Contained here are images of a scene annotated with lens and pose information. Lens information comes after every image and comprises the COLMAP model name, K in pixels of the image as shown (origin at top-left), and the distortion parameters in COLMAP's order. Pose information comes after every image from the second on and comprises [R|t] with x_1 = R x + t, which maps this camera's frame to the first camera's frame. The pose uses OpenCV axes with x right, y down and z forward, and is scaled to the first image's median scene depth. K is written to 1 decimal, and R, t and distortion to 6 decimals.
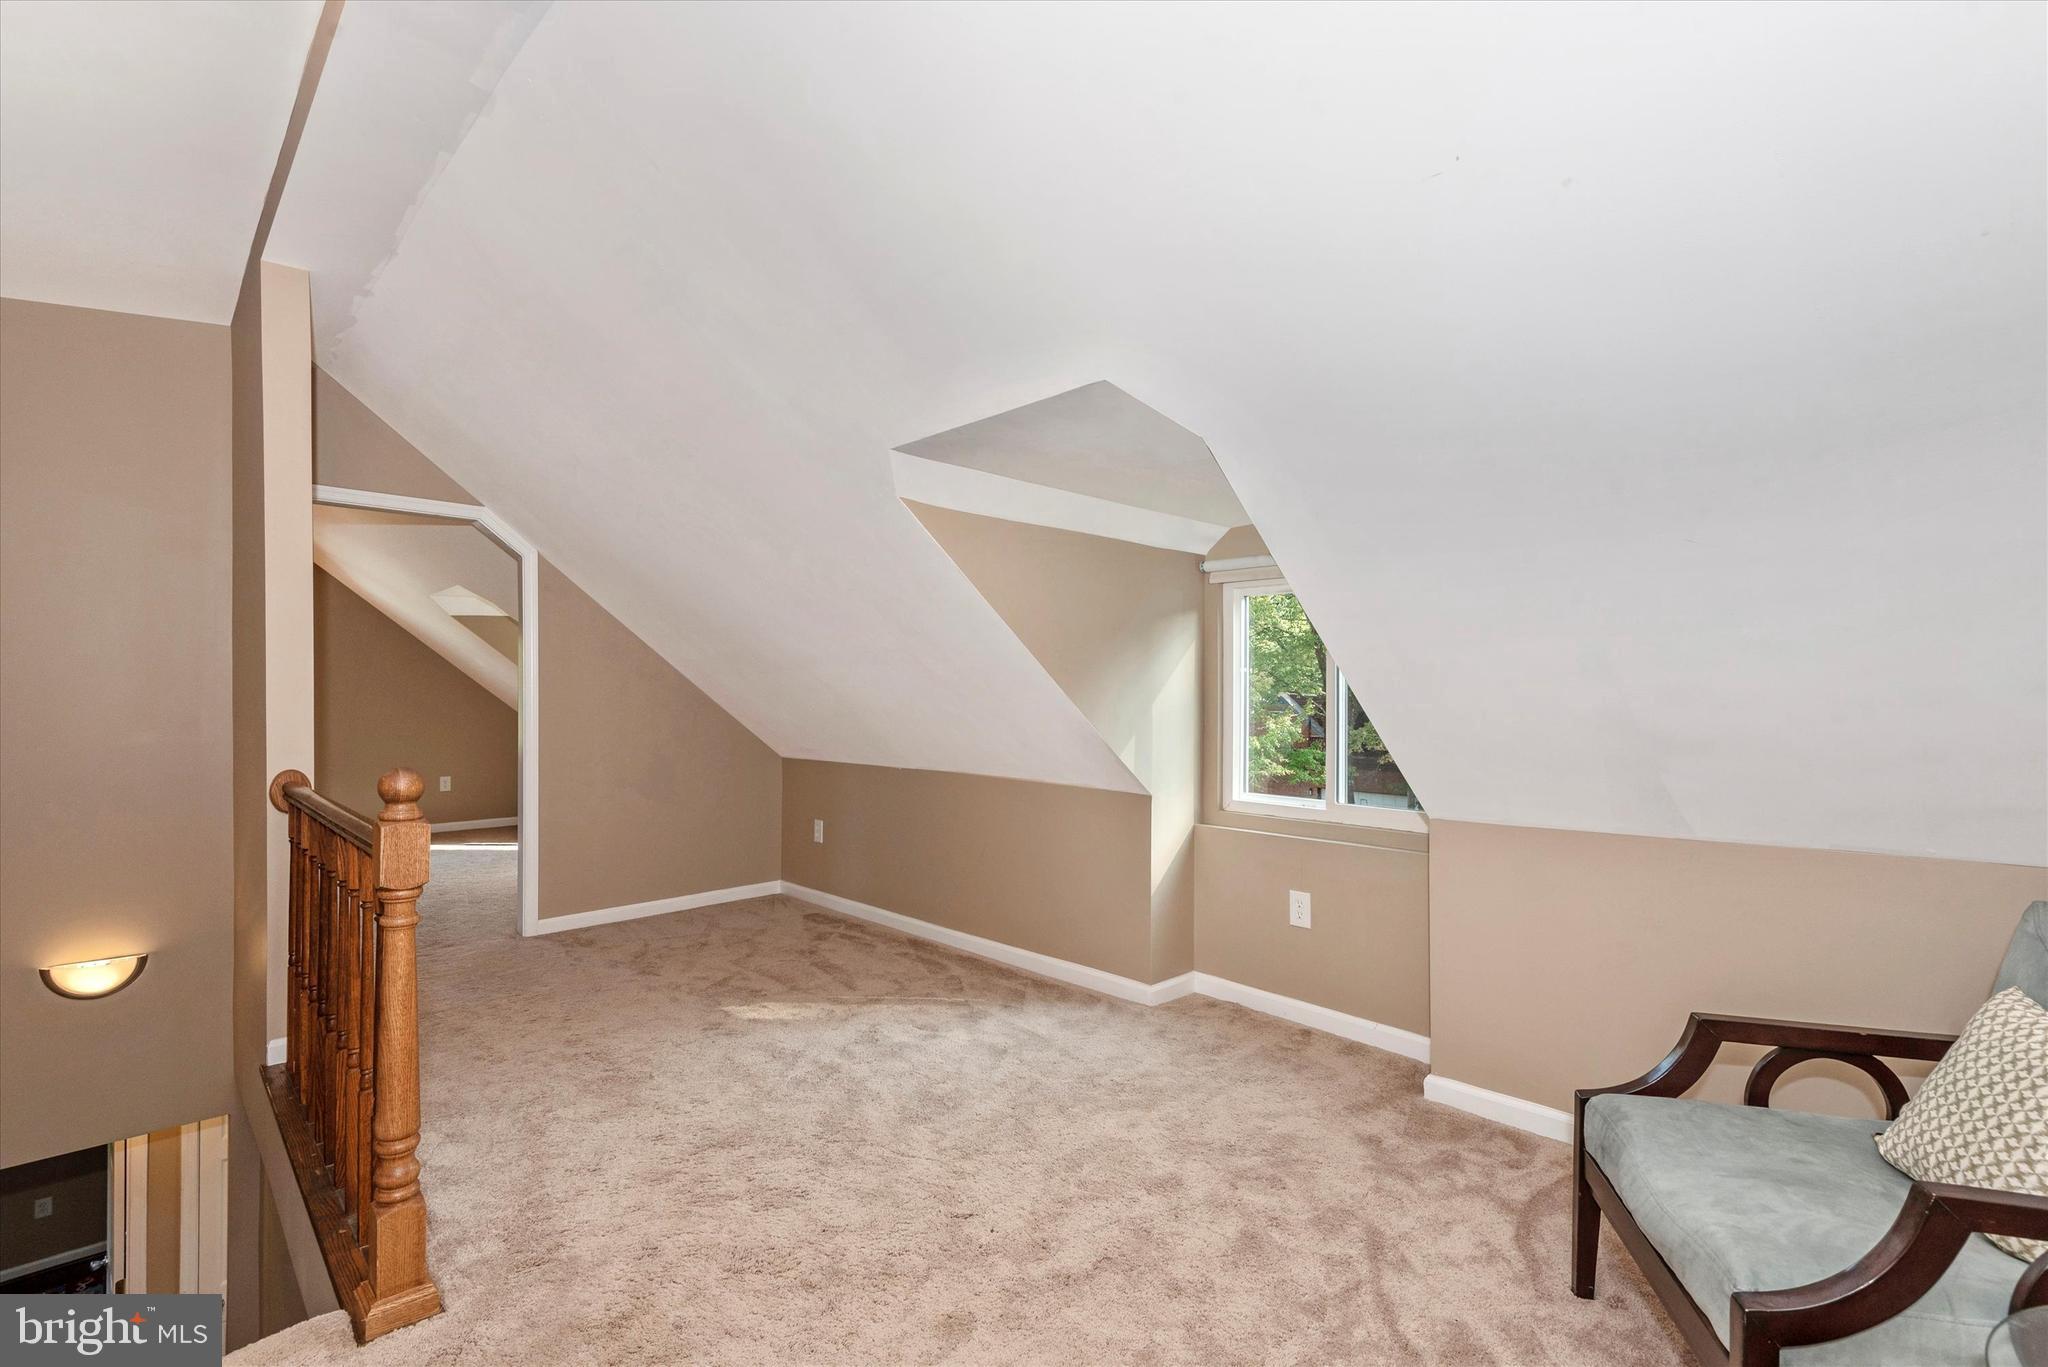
lens RADIAL K [[927.6, 0, 1029.1], [0, 927.6, 690.5], [0, 0, 1]] dist [0.034484, -0.021019]
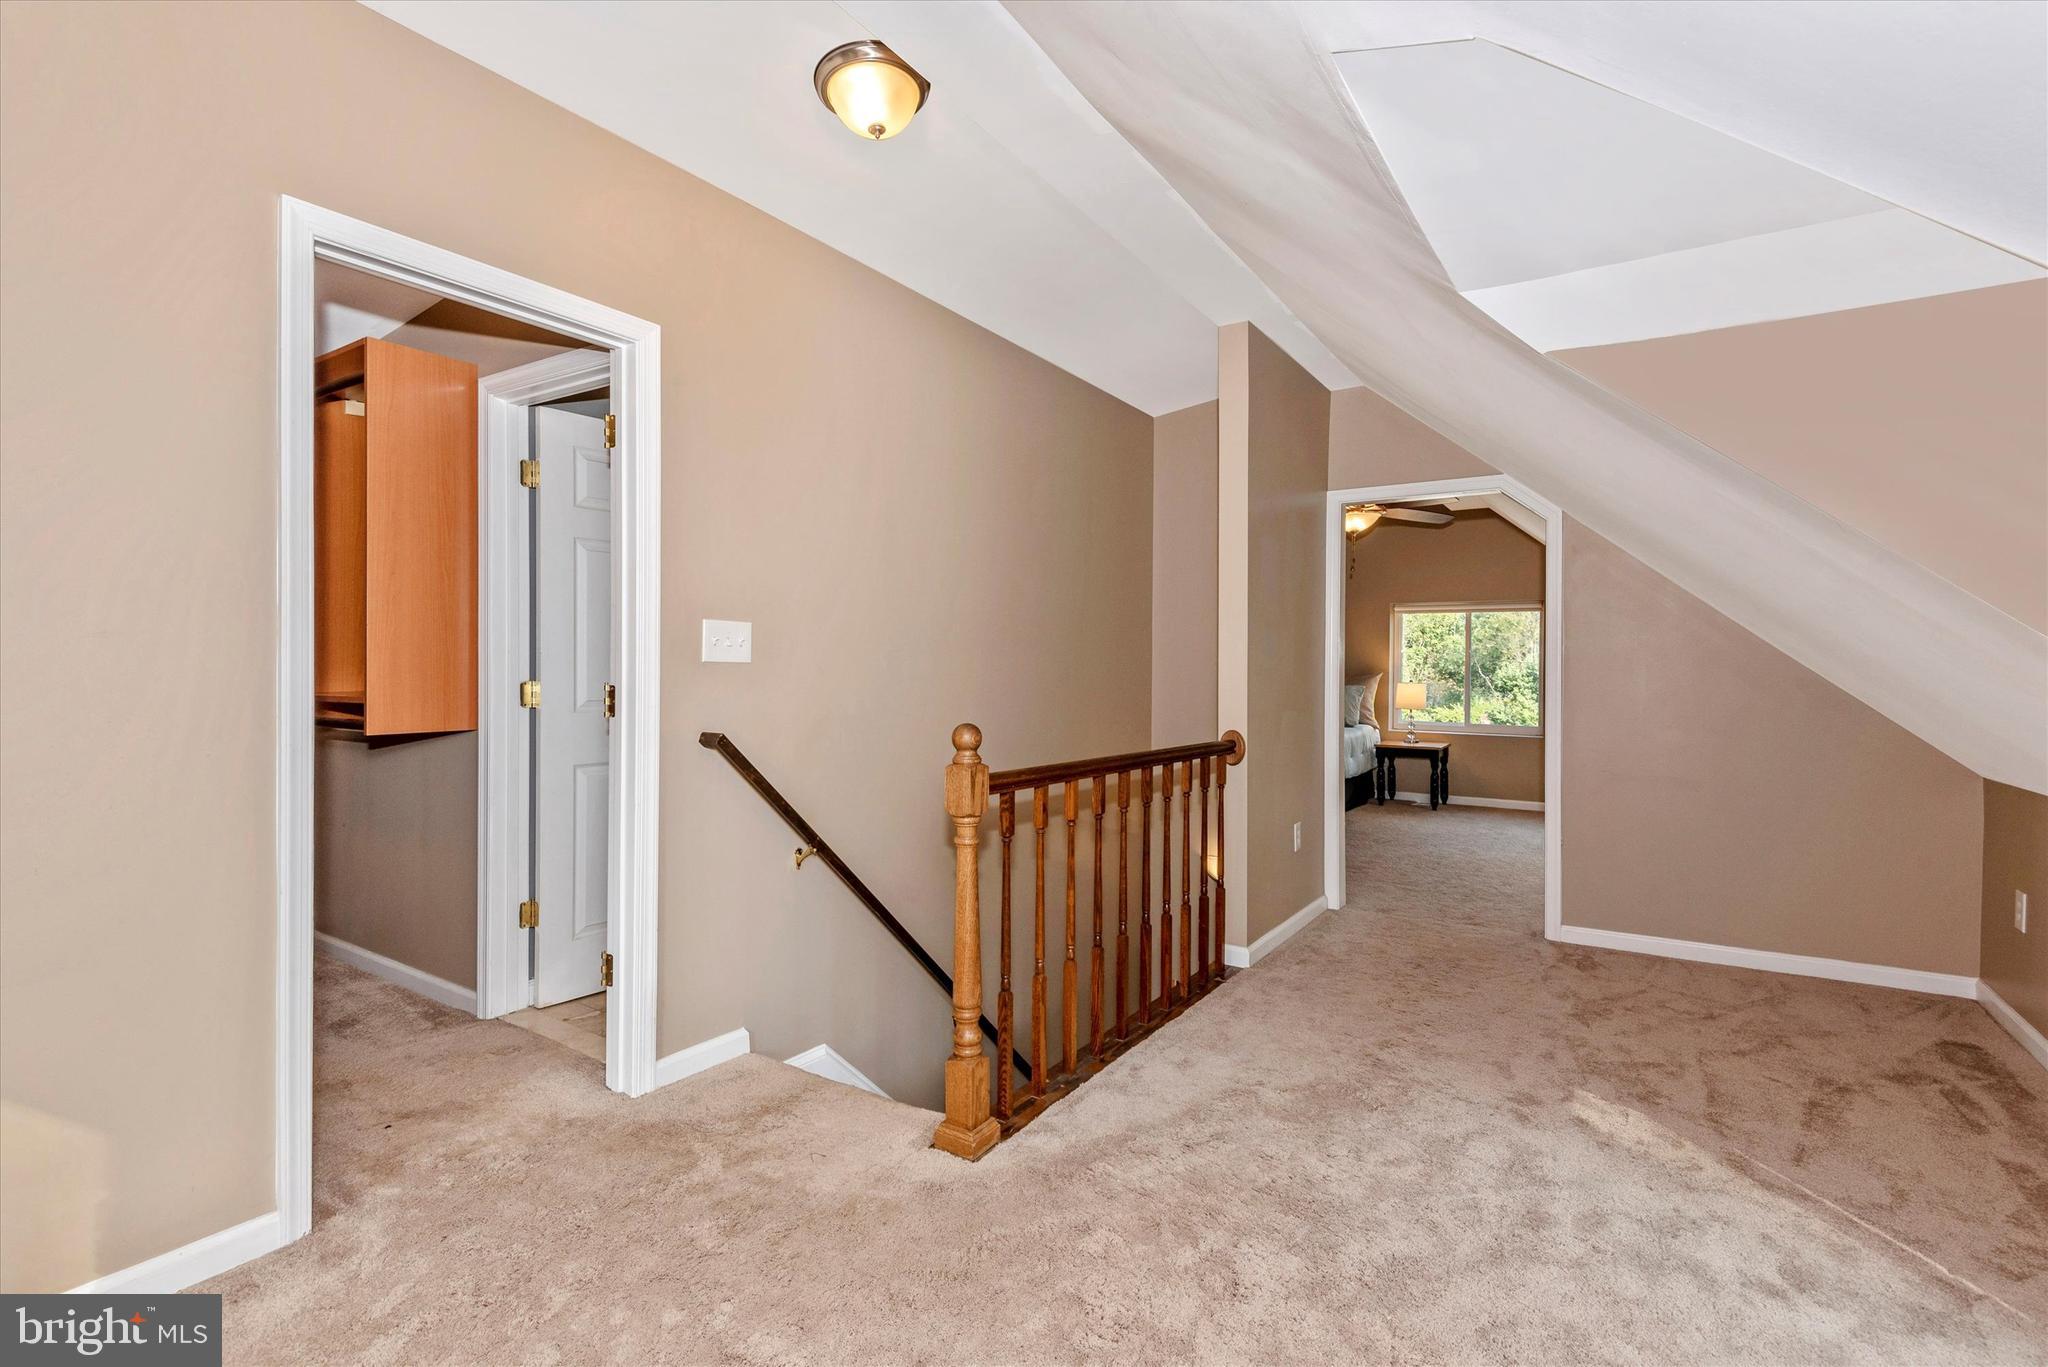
lens RADIAL K [[927.6, 0, 1029.1], [0, 927.6, 690.5], [0, 0, 1]] dist [0.034484, -0.021019]
pose [[0.222423, 0.024359, -0.974646, 0.270454], [-0.002724, 0.999699, 0.024364, 0.001612], [0.974946, -0.002764, 0.222423, 0.361603]]
